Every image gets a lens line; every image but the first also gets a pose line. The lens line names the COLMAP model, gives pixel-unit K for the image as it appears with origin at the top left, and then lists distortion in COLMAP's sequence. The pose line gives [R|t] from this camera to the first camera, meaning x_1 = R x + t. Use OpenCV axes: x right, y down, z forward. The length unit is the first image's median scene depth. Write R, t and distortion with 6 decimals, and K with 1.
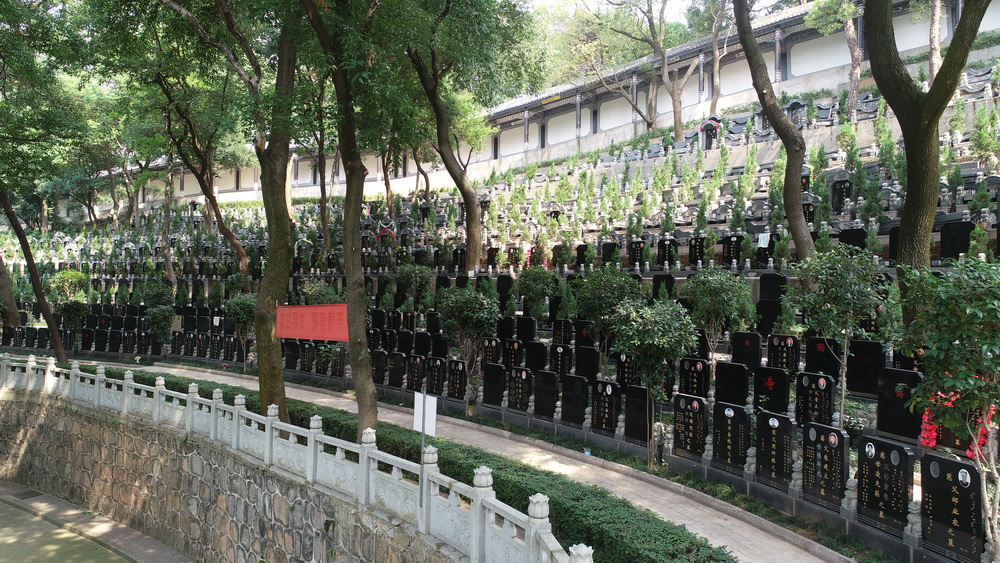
lens RADIAL K [[668.6, 0, 500.0], [0, 668.6, 281.5], [0, 0, 1]] dist [0.001847, -0.001608]
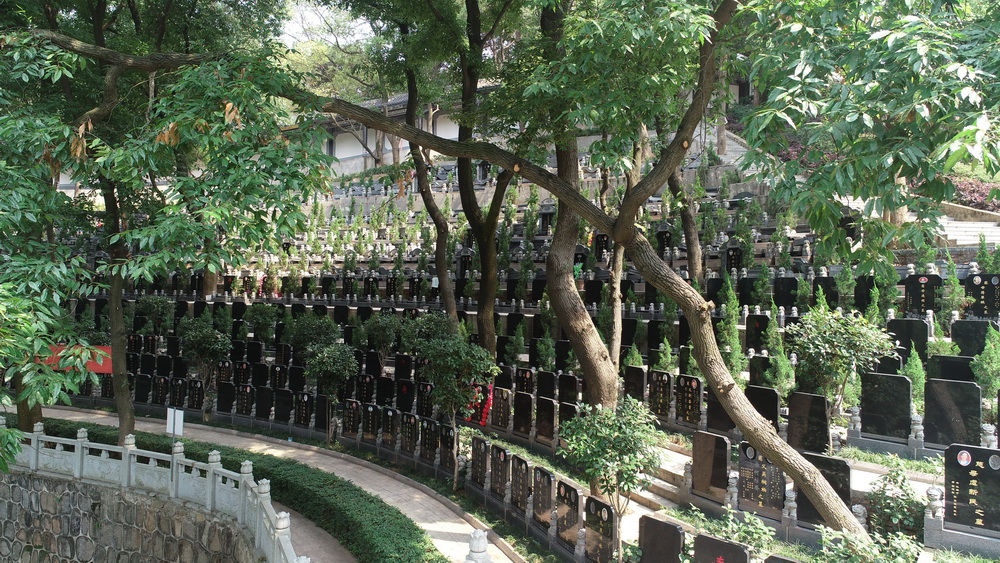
lens RADIAL K [[668.6, 0, 500.0], [0, 668.6, 281.5], [0, 0, 1]] dist [0.001847, -0.001608]
pose [[0.933311, 0.007373, 0.358992, 0.022346], [-0.009842, 0.999939, 0.005051, -0.097550], [-0.358933, -0.008248, 0.933327, -0.489740]]
